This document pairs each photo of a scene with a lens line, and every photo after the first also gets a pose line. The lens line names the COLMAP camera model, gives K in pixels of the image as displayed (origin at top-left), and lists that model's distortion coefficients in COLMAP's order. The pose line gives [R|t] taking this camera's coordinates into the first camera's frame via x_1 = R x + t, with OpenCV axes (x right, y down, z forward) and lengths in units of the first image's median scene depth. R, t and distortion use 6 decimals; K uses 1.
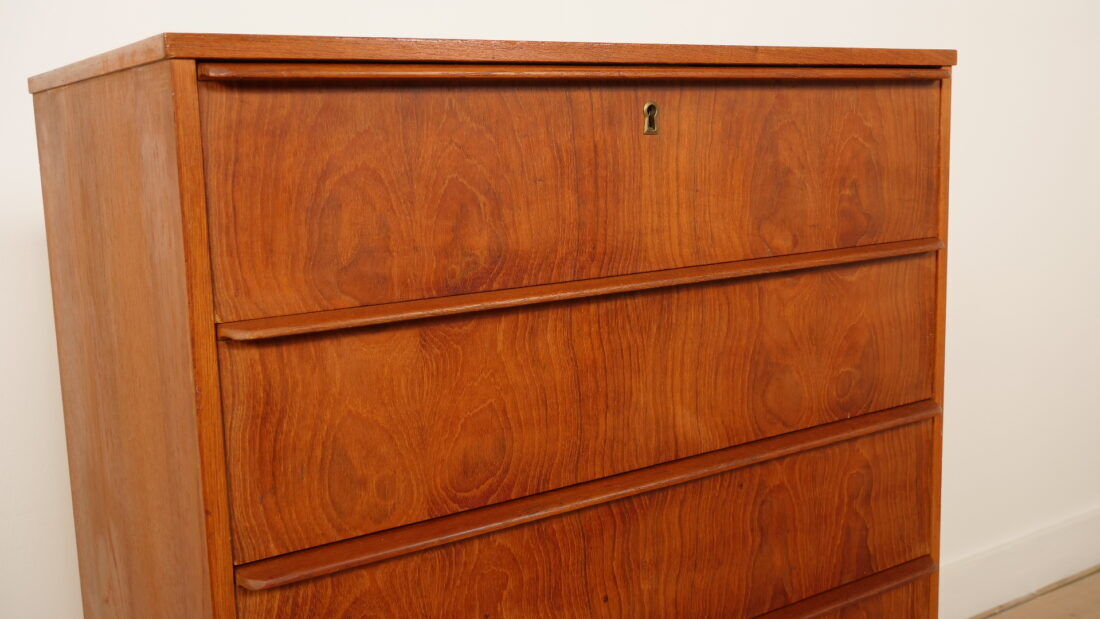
lens RADIAL K [[1120.4, 0, 549.0], [0, 1120.4, 310.1], [0, 0, 1]] dist [-0.023904, 0.000000]
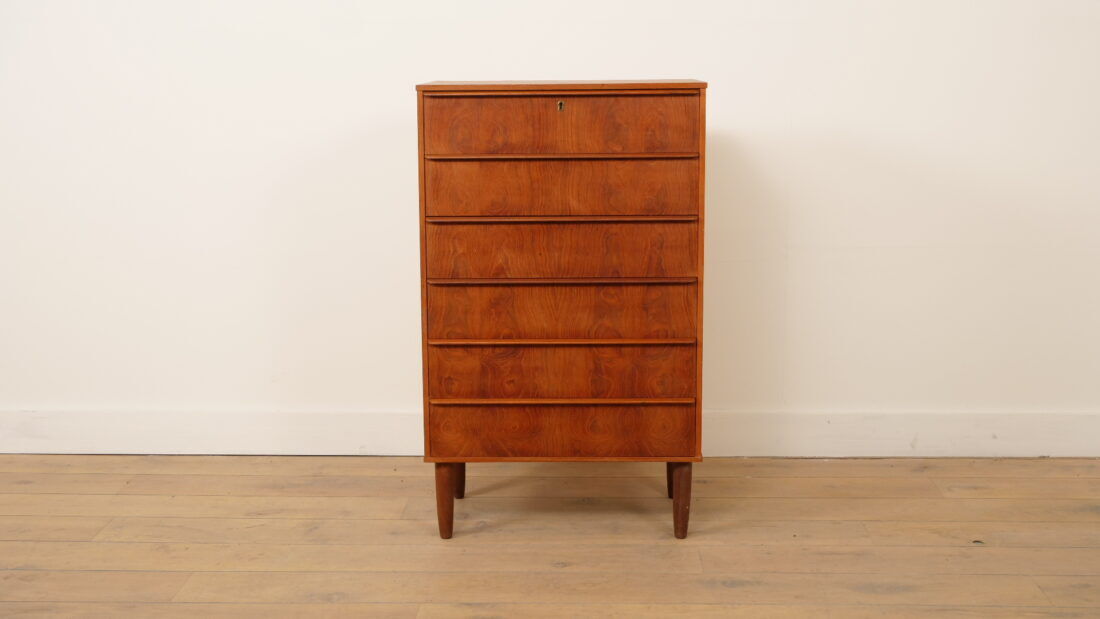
lens RADIAL K [[1430.0, 0, 545.8], [0, 1430.0, 307.1], [0, 0, 1]] dist [-0.020356, 0.000000]
pose [[0.819750, 0.120994, -0.559795, 2.645390], [-0.107411, 0.992565, 0.057242, 0.189693], [0.562559, 0.013204, 0.826652, -2.653338]]
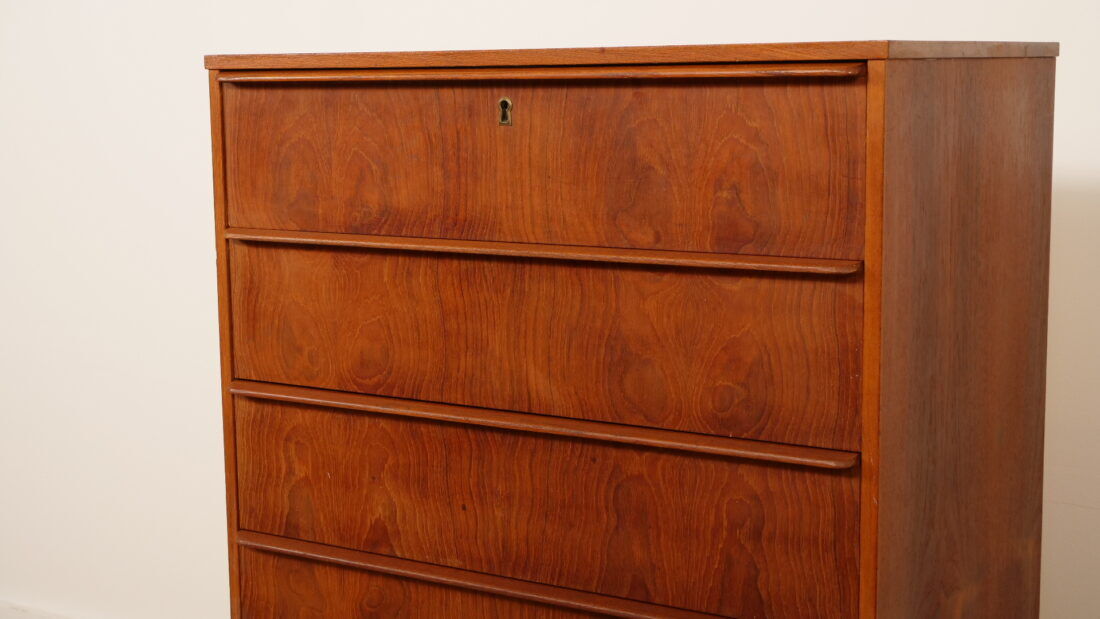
lens RADIAL K [[1695.9, 0, 549.8], [0, 1695.9, 316.3], [0, 0, 1]] dist [0.019600, 0.000000]
pose [[0.395205, 0.159803, -0.904586, 1.886611], [-0.142392, 0.983506, 0.111536, -0.177836], [0.907490, 0.084726, 0.411441, 0.349864]]
